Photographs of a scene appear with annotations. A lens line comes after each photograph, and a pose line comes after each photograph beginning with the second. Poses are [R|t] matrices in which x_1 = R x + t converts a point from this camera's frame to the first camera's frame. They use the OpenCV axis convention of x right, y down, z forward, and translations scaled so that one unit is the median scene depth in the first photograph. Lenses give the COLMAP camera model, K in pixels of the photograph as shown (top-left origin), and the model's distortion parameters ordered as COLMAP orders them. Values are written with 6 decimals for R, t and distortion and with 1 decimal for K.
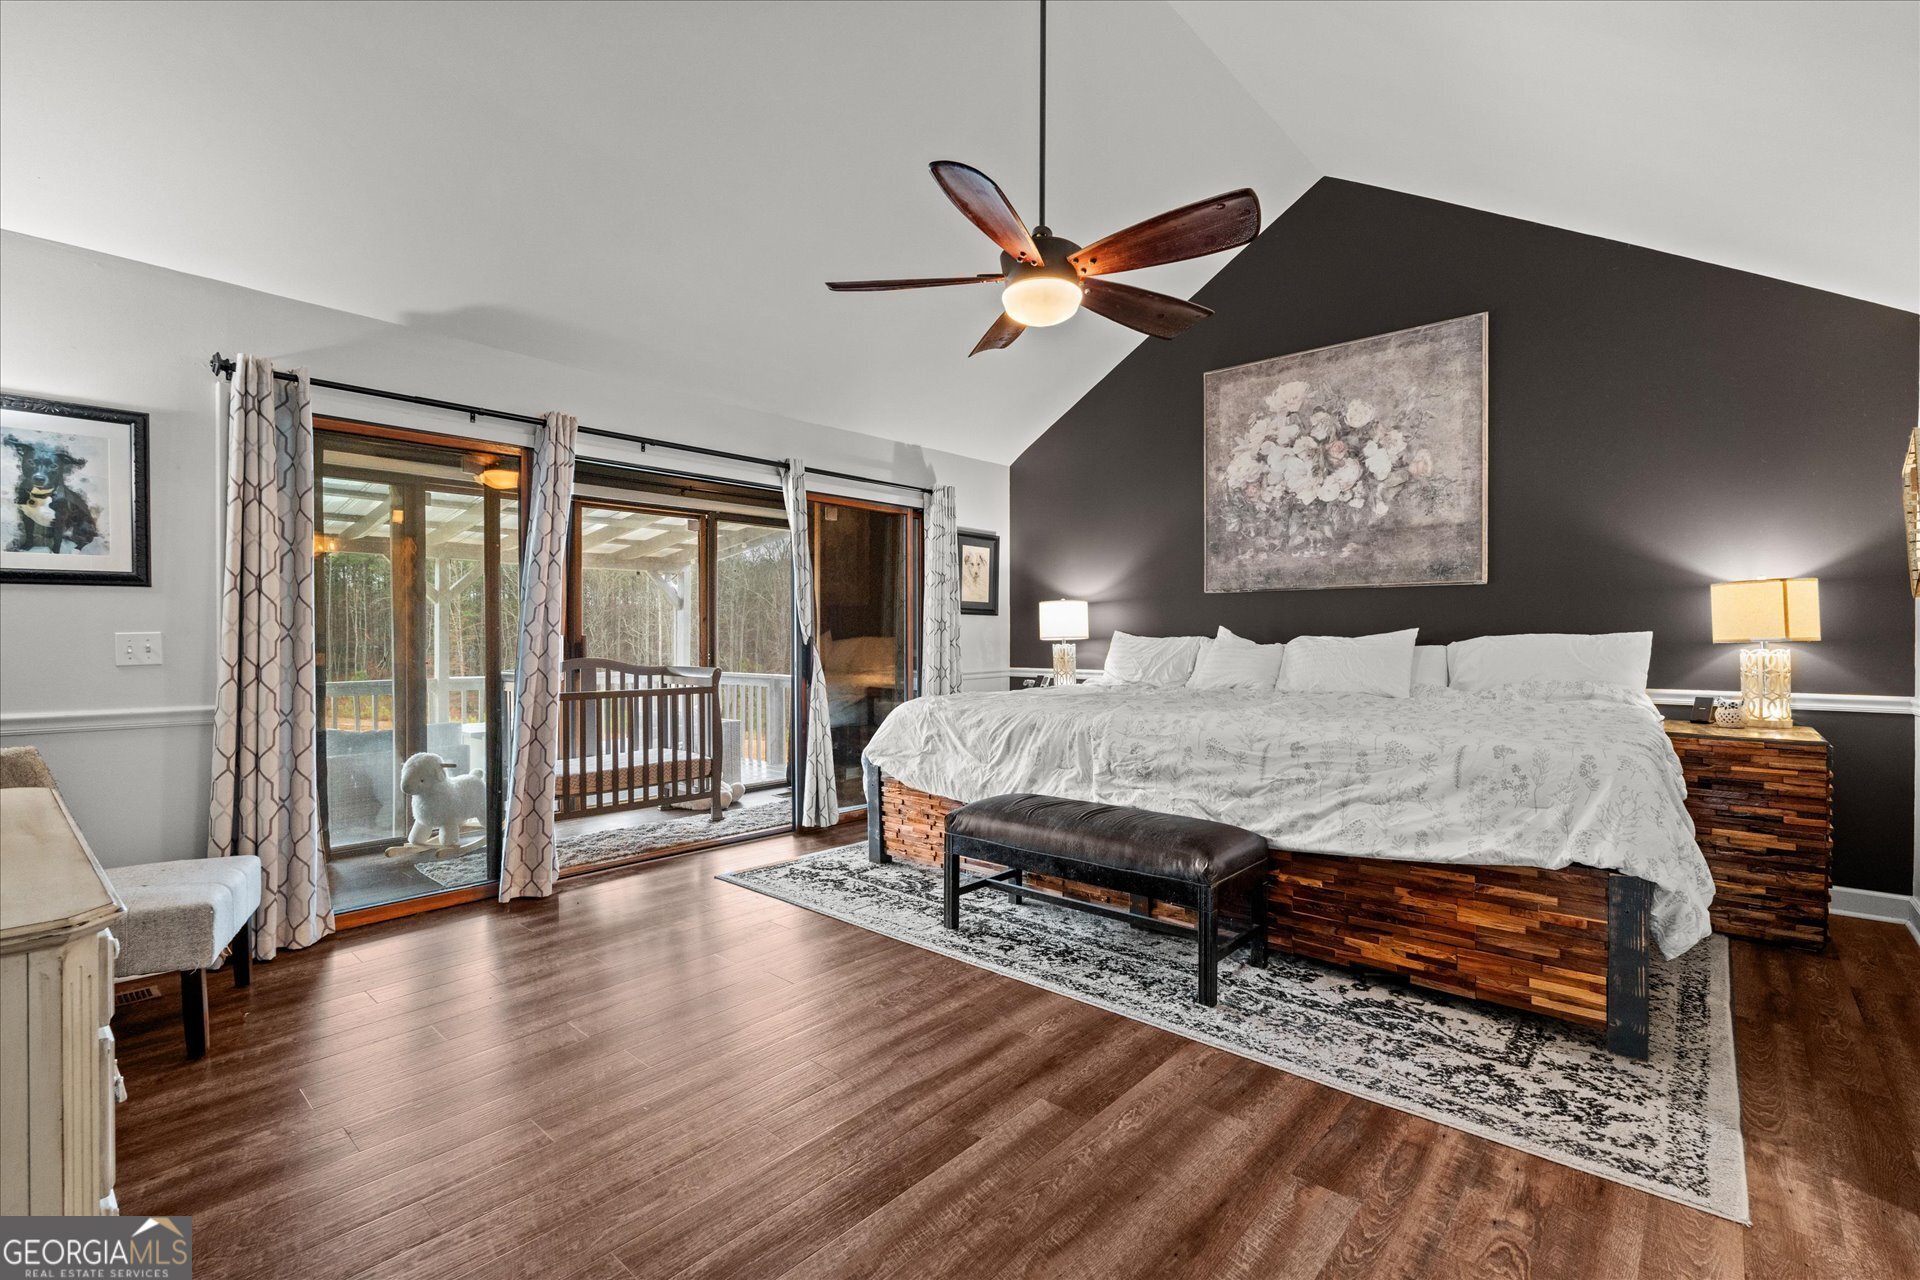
lens RADIAL K [[849.3, 0, 952.8], [0, 849.3, 633.2], [0, 0, 1]] dist [-0.004921, 0.000439]
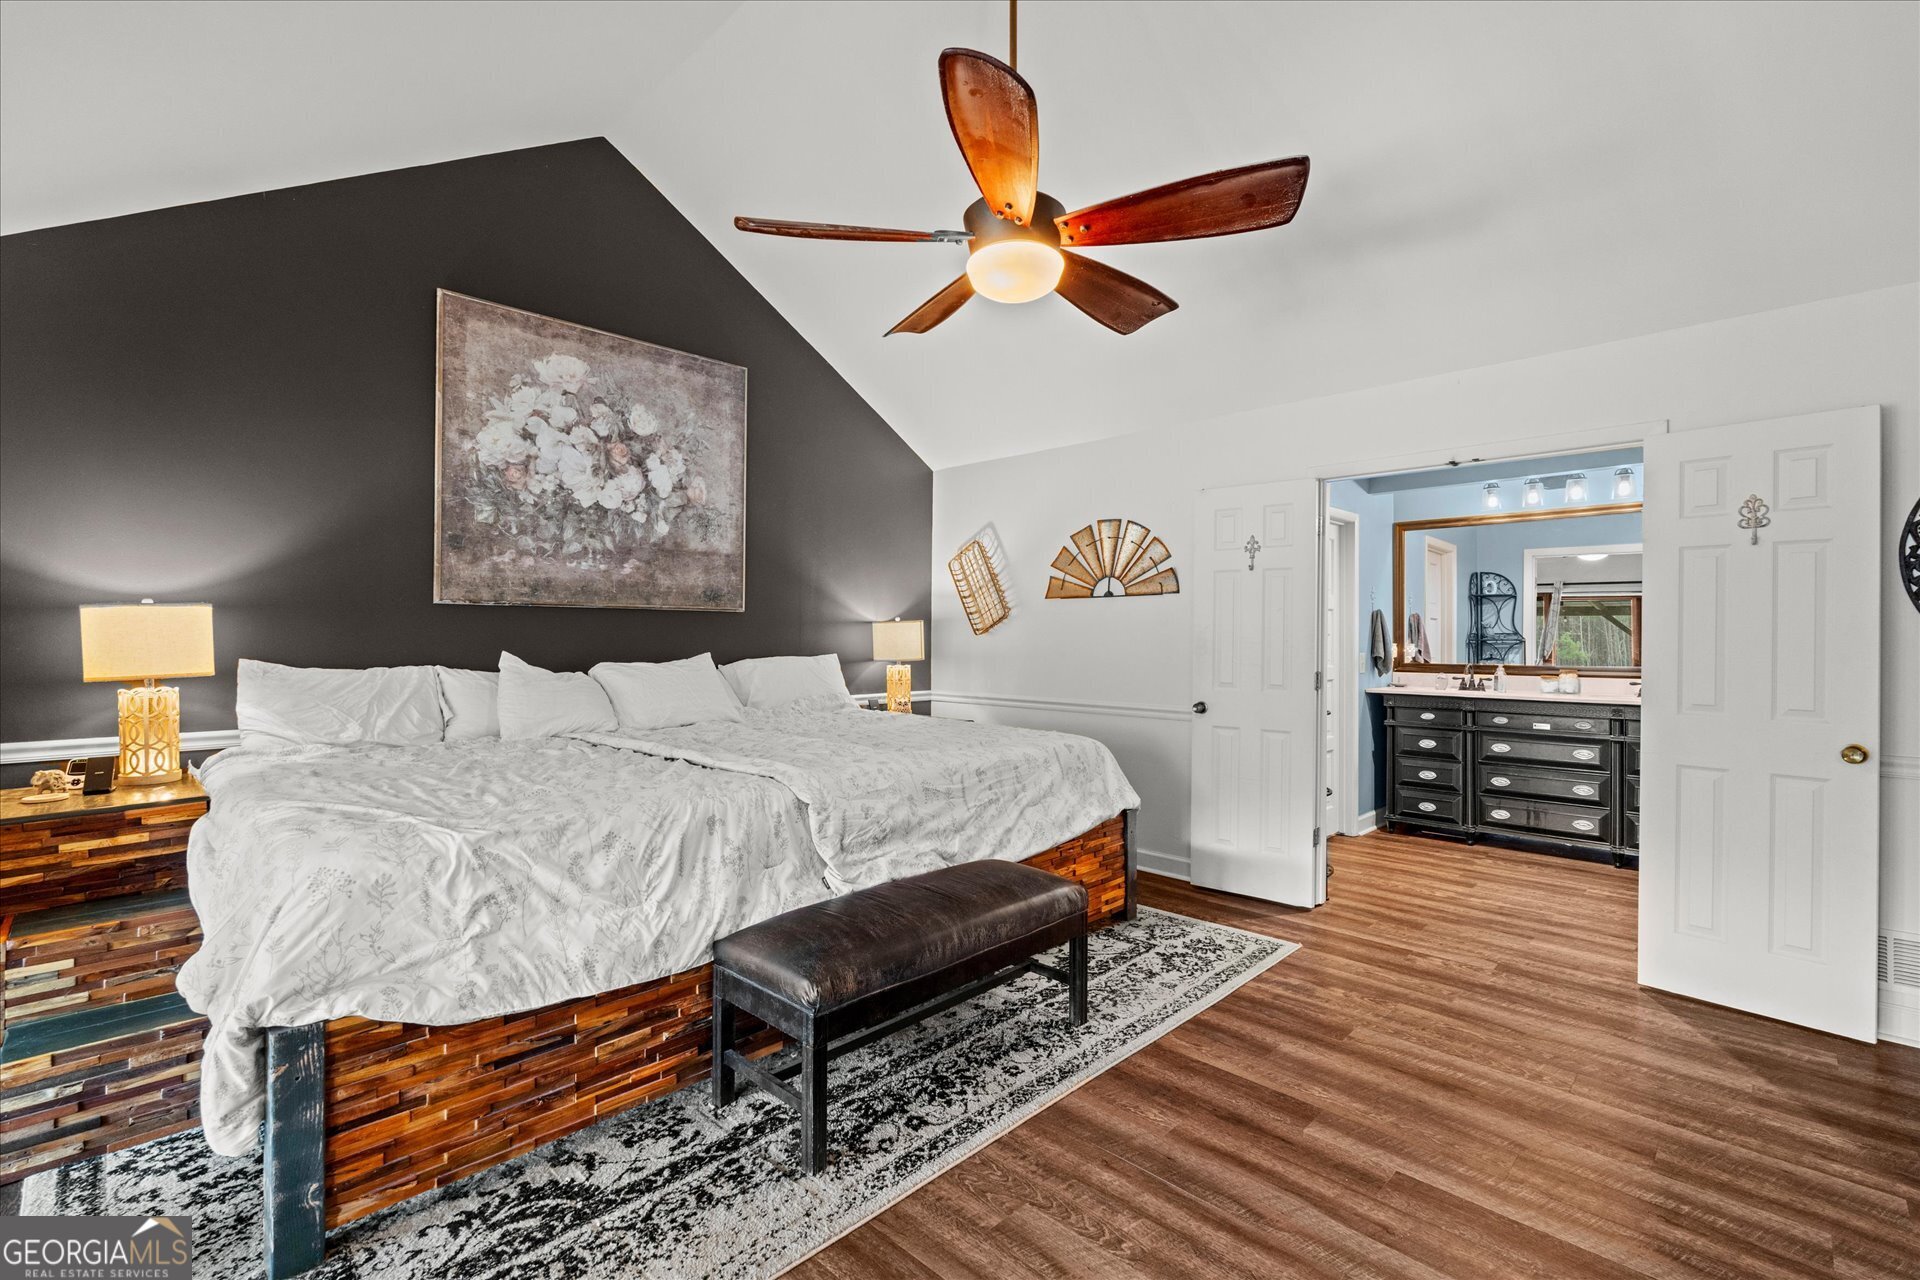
lens RADIAL K [[849.3, 0, 951.2], [0, 849.3, 627.6], [0, 0, 1]] dist [-0.004921, 0.000439]
pose [[0.049507, 0.011211, 0.998711, -0.508354], [-0.004401, 0.999930, -0.011007, -0.028773], [-0.998764, -0.003850, 0.049553, 0.731441]]
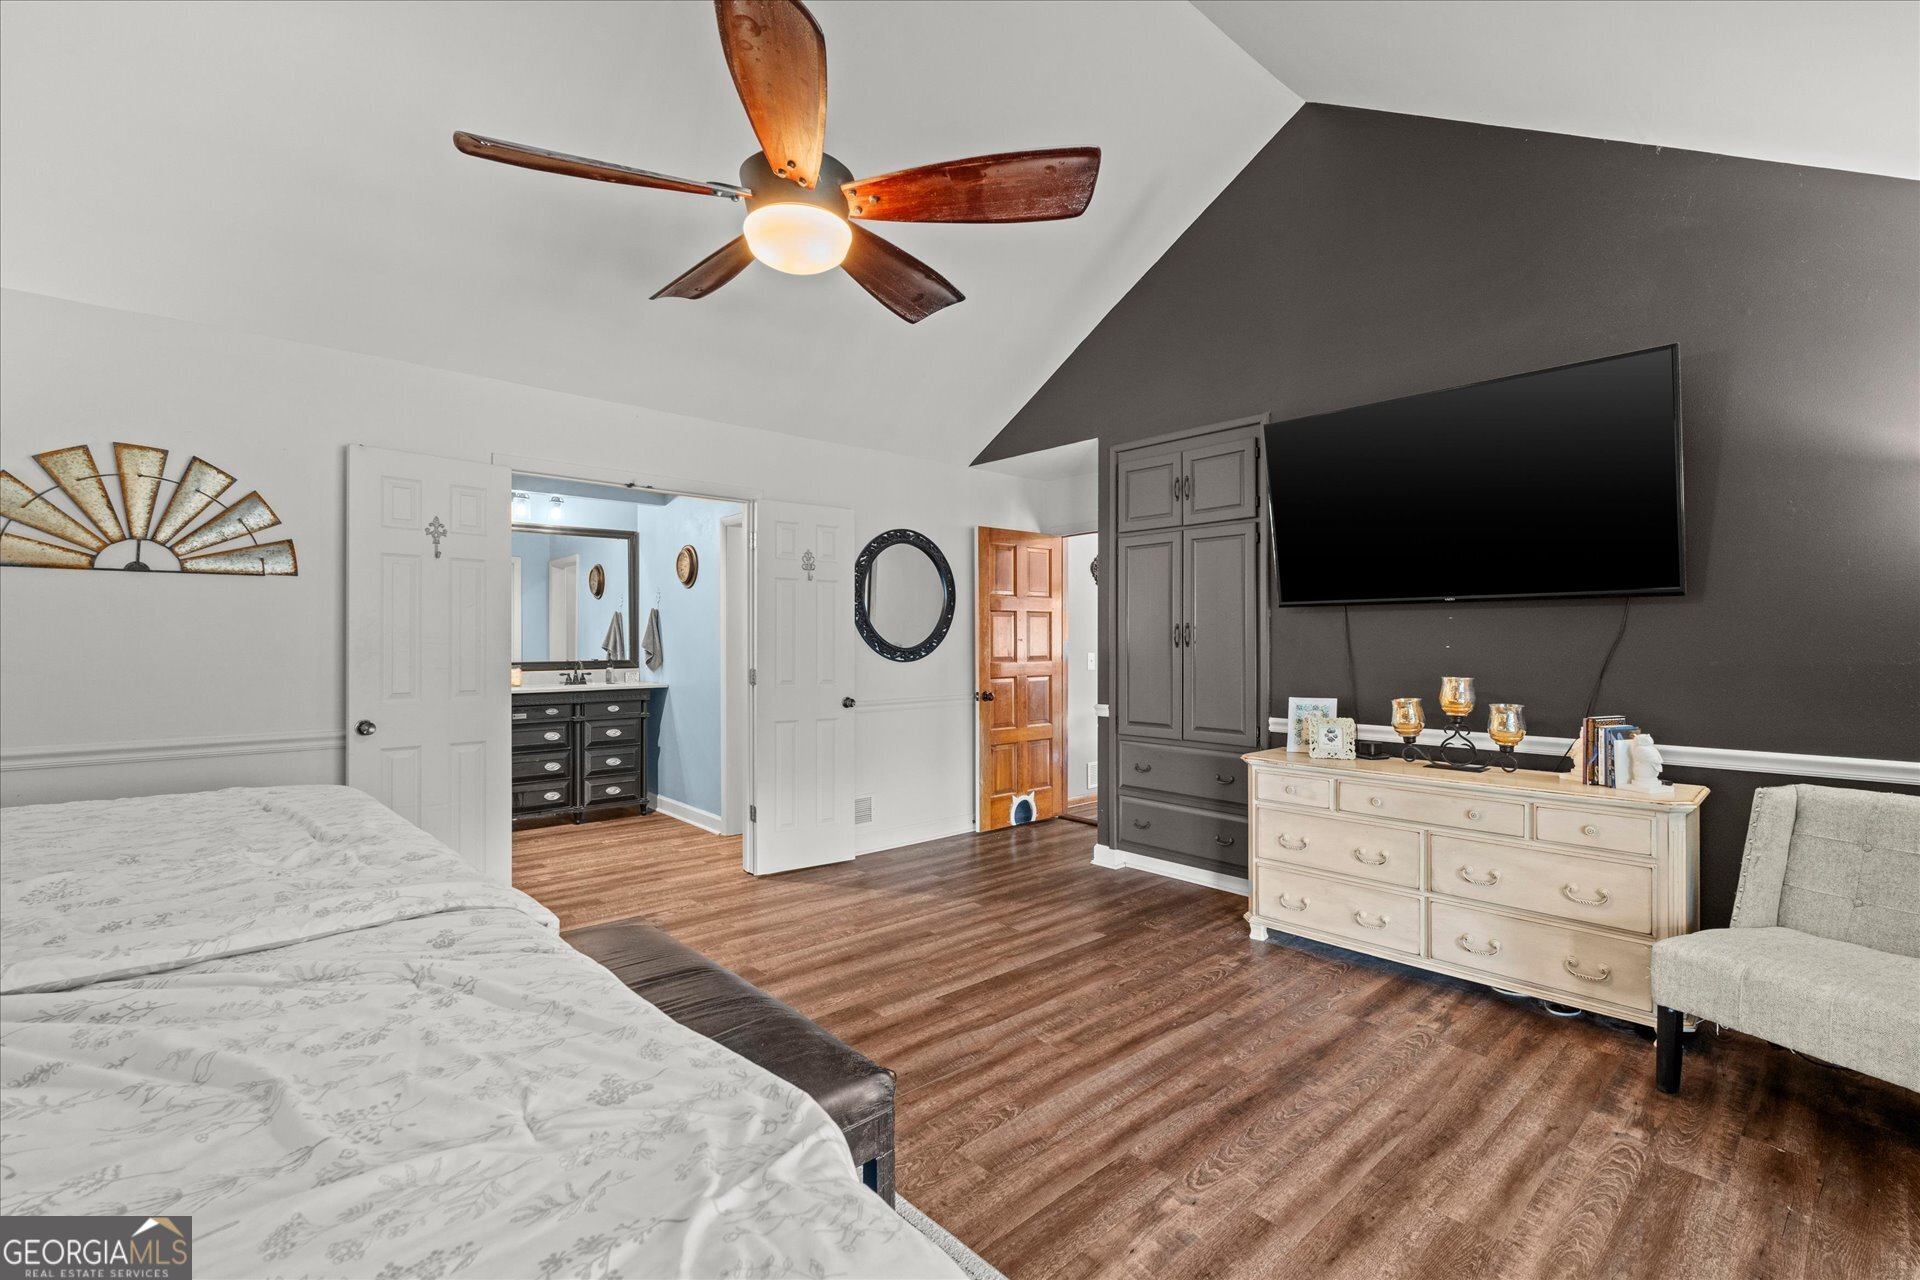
lens RADIAL K [[849.3, 0, 961.1], [0, 849.3, 634.9], [0, 0, 1]] dist [-0.004921, 0.000439]
pose [[-0.995226, -0.000976, 0.097597, -0.079833], [-0.001543, 0.999982, -0.005738, -0.028132], [-0.097590, -0.005861, -0.995209, 1.238983]]
